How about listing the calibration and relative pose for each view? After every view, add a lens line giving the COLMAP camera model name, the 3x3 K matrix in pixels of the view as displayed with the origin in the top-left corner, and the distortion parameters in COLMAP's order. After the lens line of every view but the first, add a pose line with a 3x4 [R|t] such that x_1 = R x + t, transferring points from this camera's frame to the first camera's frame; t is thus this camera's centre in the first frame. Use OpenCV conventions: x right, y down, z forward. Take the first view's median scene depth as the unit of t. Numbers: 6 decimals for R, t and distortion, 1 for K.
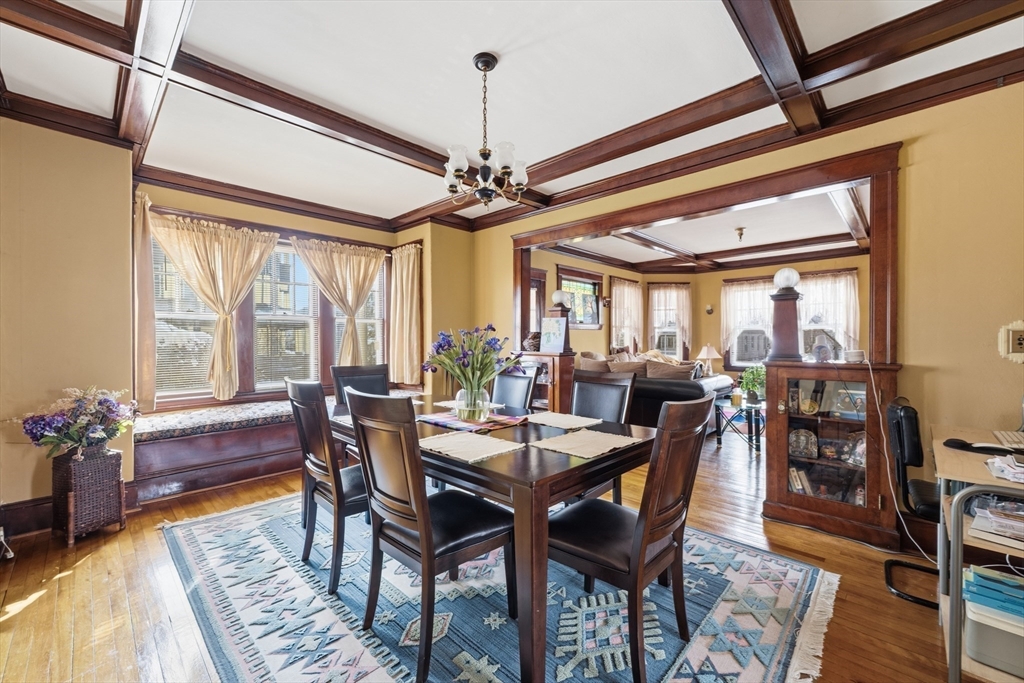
lens RADIAL K [[415.4, 0, 508.7], [0, 415.4, 343.6], [0, 0, 1]] dist [-0.000724, -0.000128]
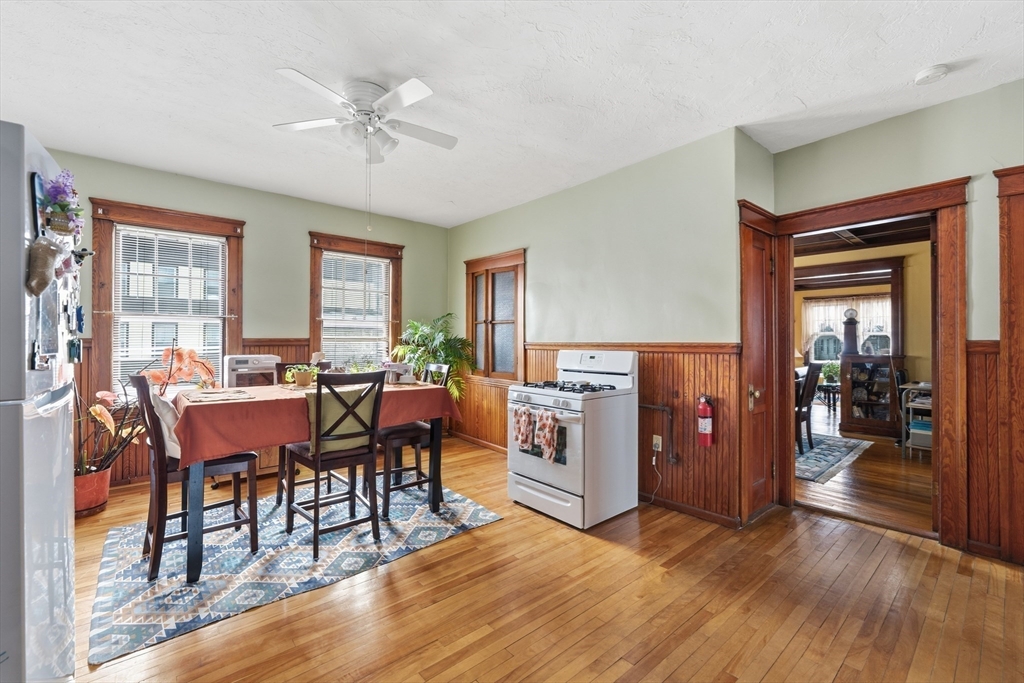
lens RADIAL K [[415.4, 0, 520.3], [0, 415.4, 338.0], [0, 0, 1]] dist [-0.000724, -0.000128]
pose [[0.995360, 0.005171, -0.096082, -0.700780], [-0.006729, 0.999851, -0.015900, 0.006079], [0.095986, 0.016473, 0.995246, -1.104357]]
